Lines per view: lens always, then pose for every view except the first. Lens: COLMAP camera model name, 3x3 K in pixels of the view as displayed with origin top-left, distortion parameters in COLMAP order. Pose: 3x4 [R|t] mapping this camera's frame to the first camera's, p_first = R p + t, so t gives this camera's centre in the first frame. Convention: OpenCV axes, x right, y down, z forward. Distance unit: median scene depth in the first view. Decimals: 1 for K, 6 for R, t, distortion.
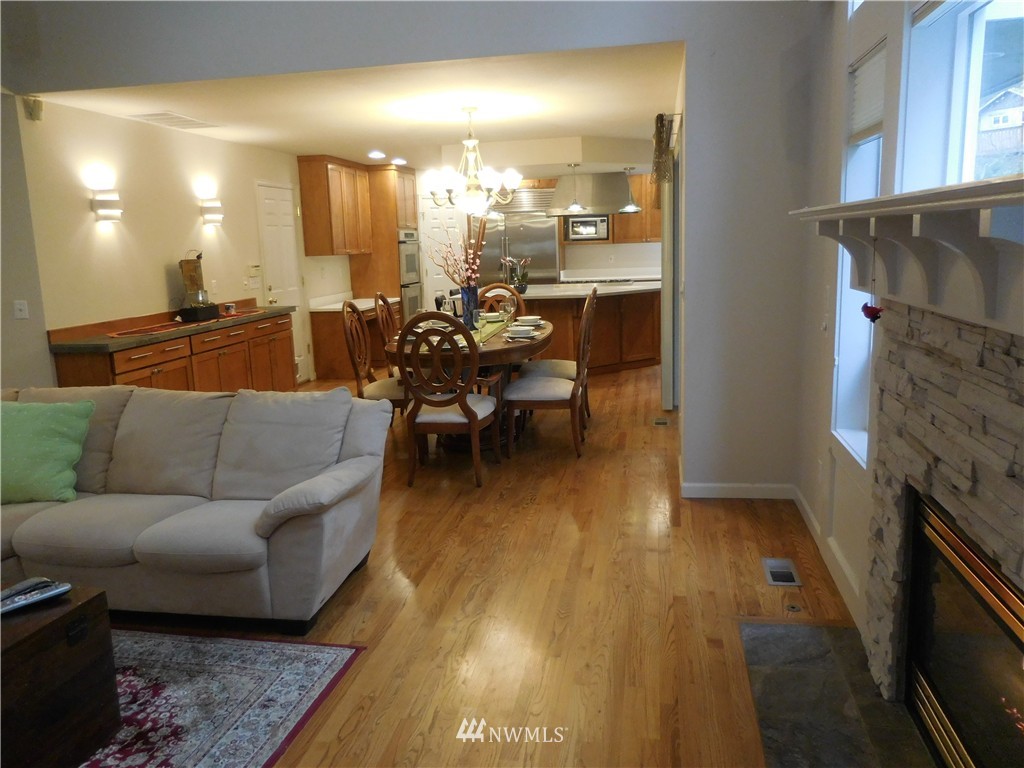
lens RADIAL K [[779.9, 0, 514.1], [0, 779.9, 384.7], [0, 0, 1]] dist [-0.010026, 0.006349]
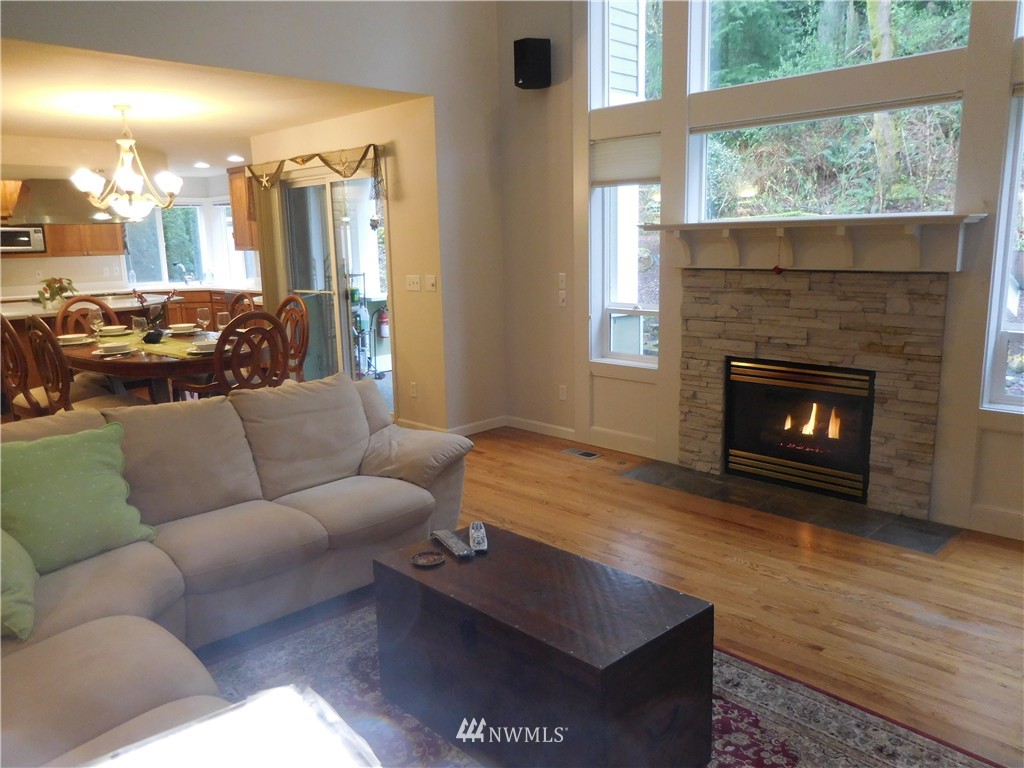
lens RADIAL K [[779.9, 0, 514.1], [0, 779.9, 384.7], [0, 0, 1]] dist [-0.010026, 0.006349]
pose [[0.574961, -0.127470, 0.808190, -0.715982], [0.149151, 0.987567, 0.049653, 0.002168], [-0.804471, 0.091994, 0.586824, 0.121592]]
